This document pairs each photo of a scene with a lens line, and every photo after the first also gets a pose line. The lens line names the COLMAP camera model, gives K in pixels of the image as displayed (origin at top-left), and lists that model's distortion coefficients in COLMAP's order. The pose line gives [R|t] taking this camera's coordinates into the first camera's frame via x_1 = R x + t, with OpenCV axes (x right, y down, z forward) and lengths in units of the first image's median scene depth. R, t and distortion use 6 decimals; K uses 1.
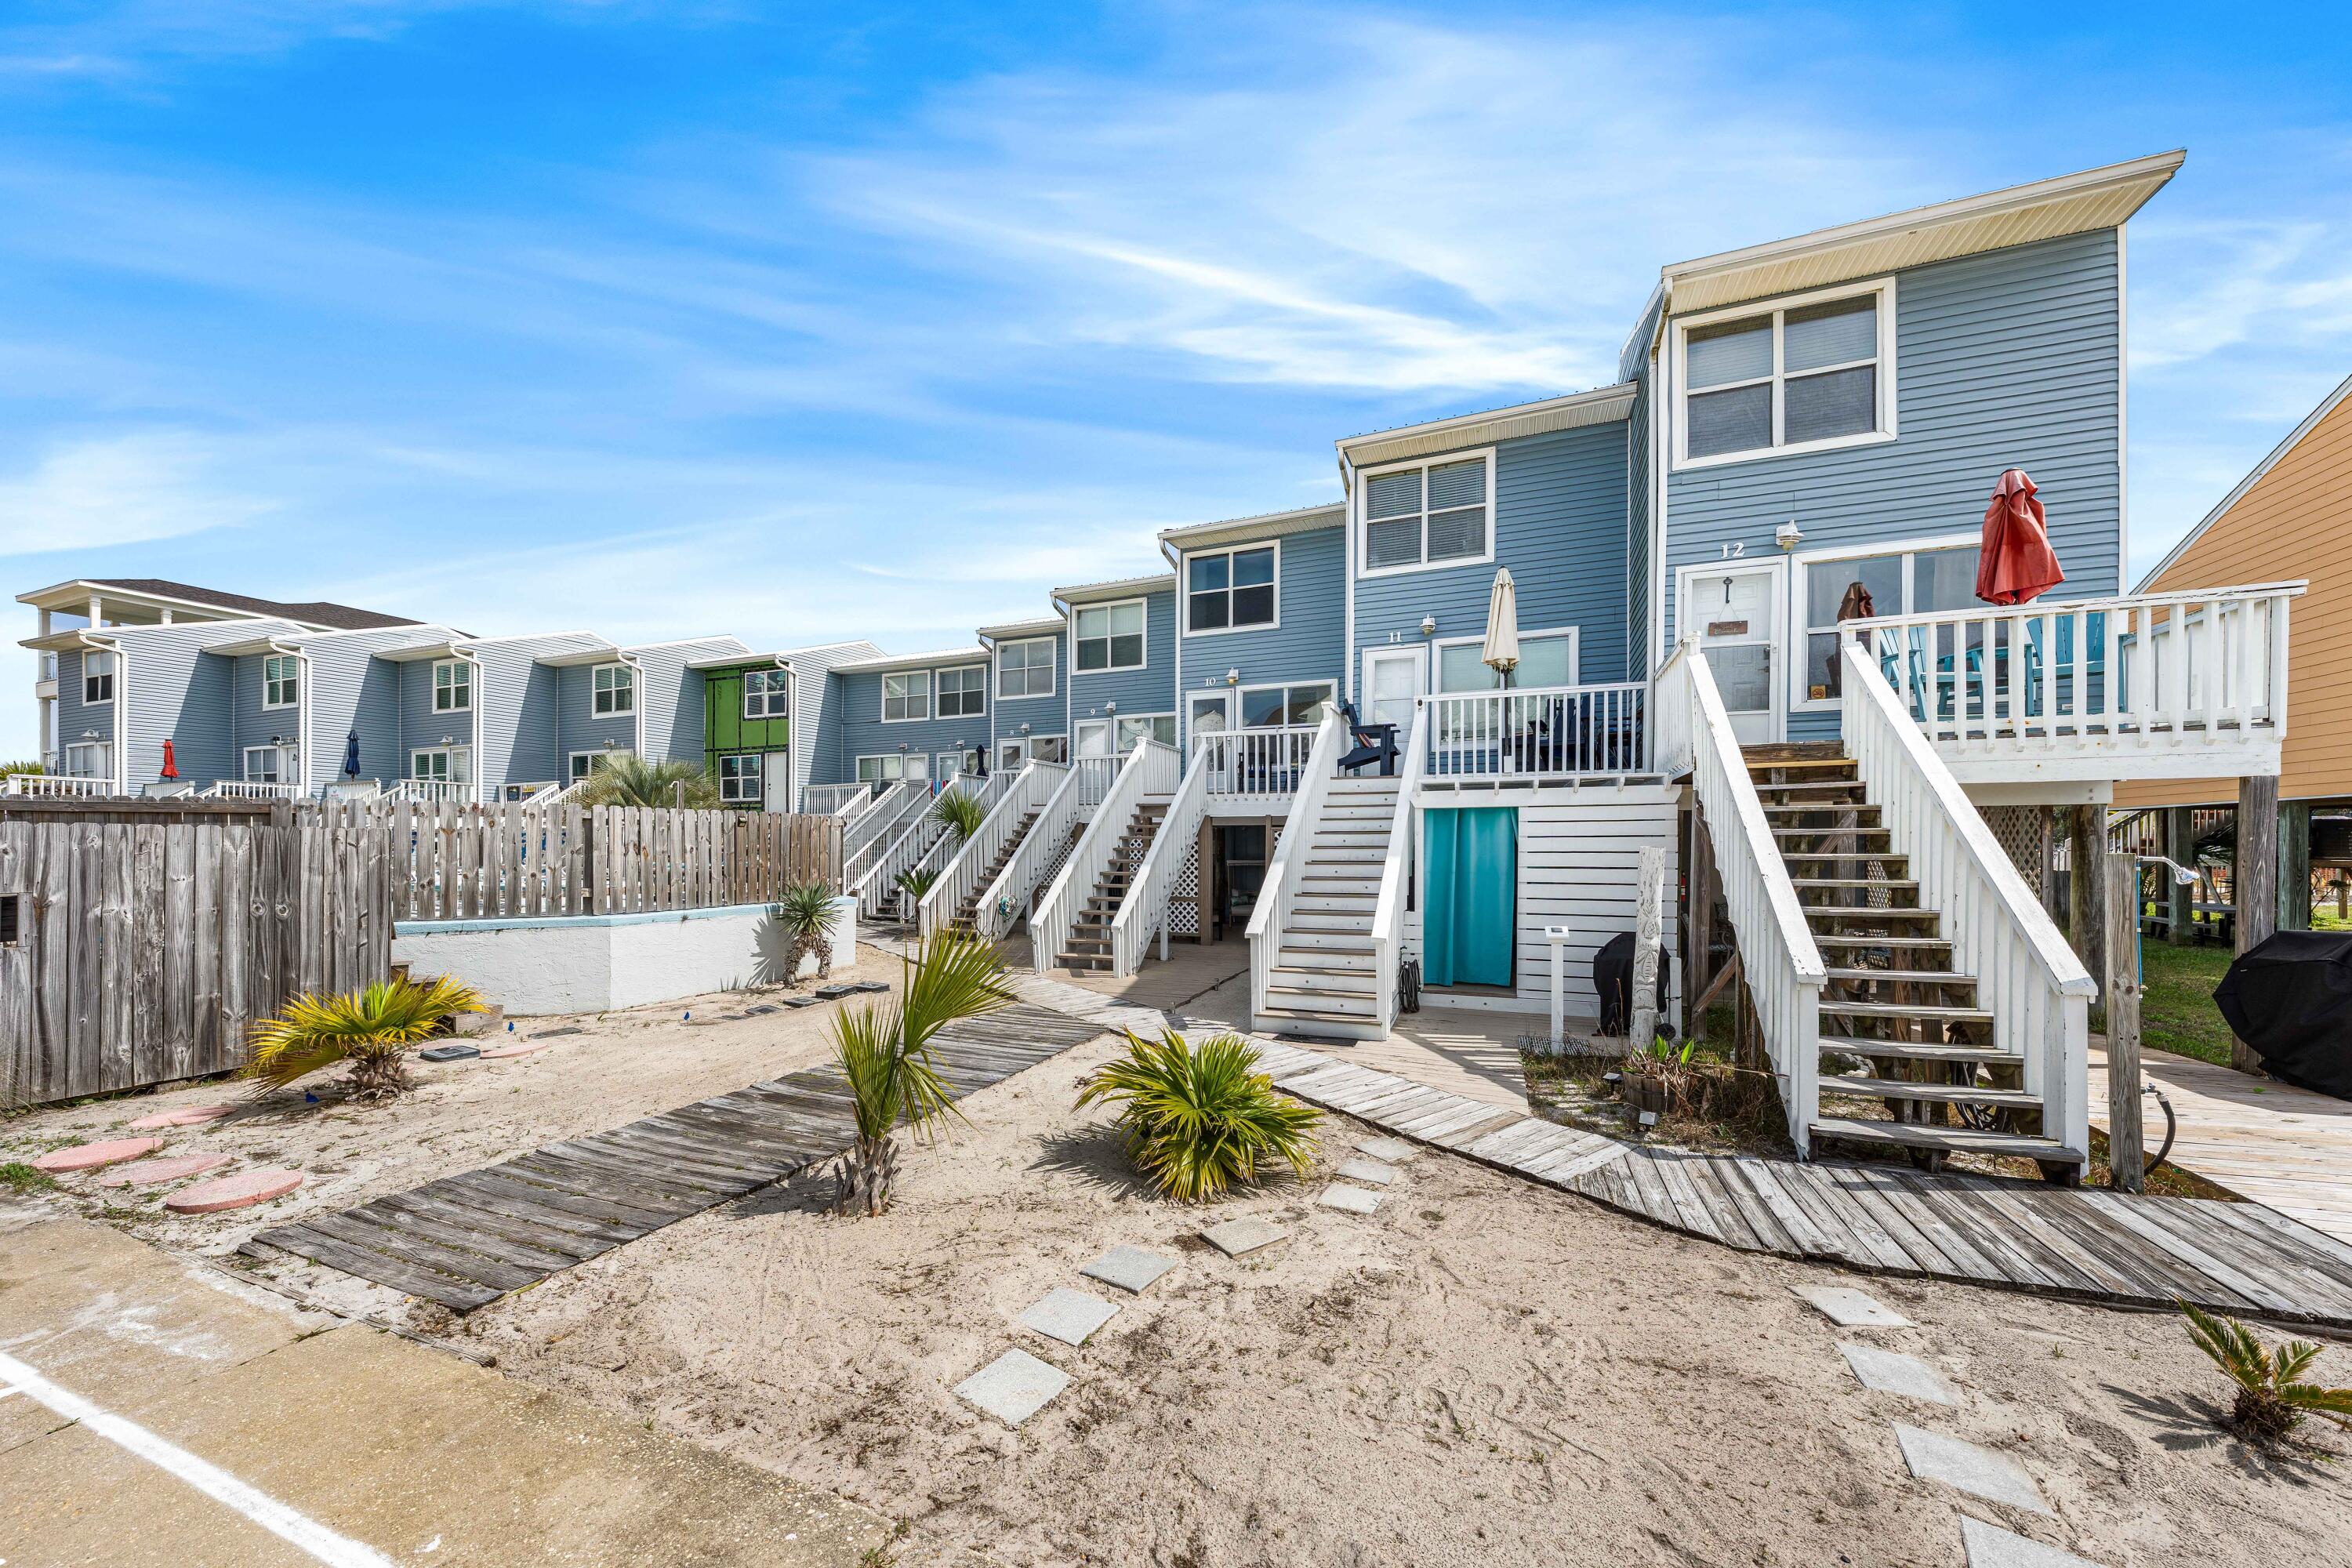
lens RADIAL K [[778.7, 0, 1176.0], [0, 778.7, 784.0], [0, 0, 1]] dist [-0.014004, 0.000019]
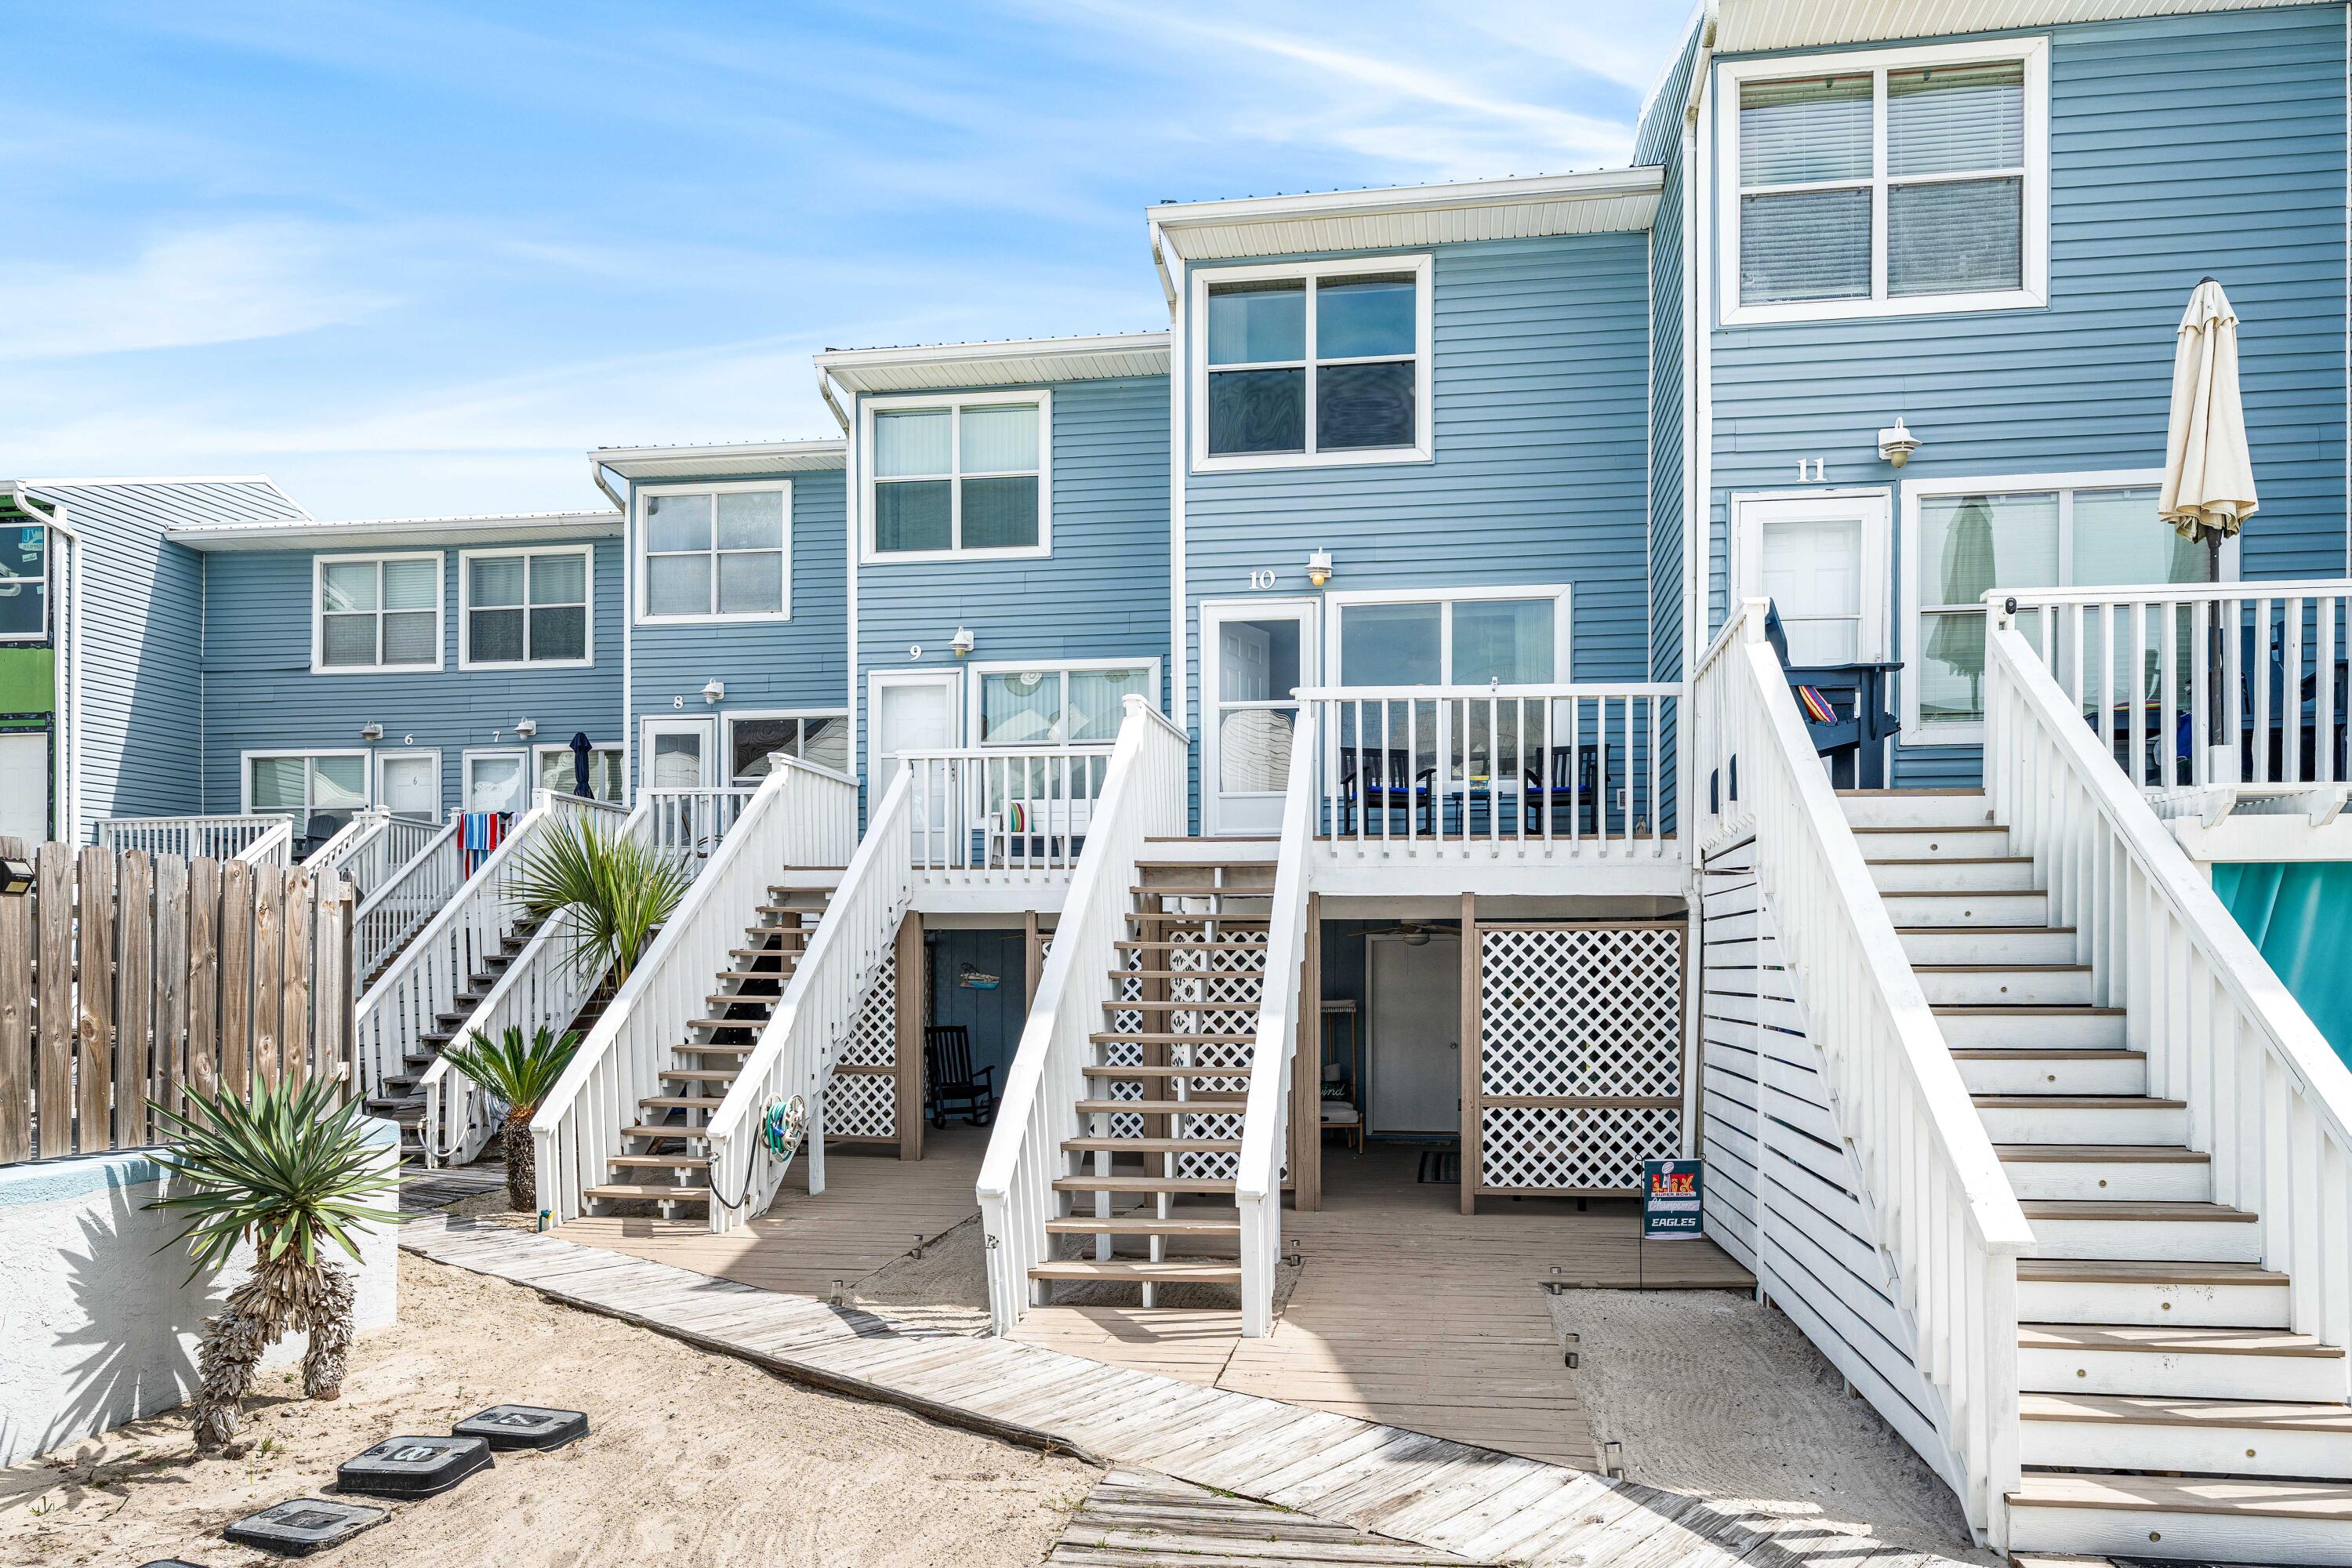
lens RADIAL K [[1479.1, 0, 1173.2], [0, 1479.1, 839.4], [0, 0, 1]] dist [-0.004222, 0.029149]
pose [[0.975806, 0.015076, 0.218120, -0.125998], [-0.013298, 0.999865, -0.009617, 0.012710], [-0.218235, 0.006484, 0.975875, 0.165861]]
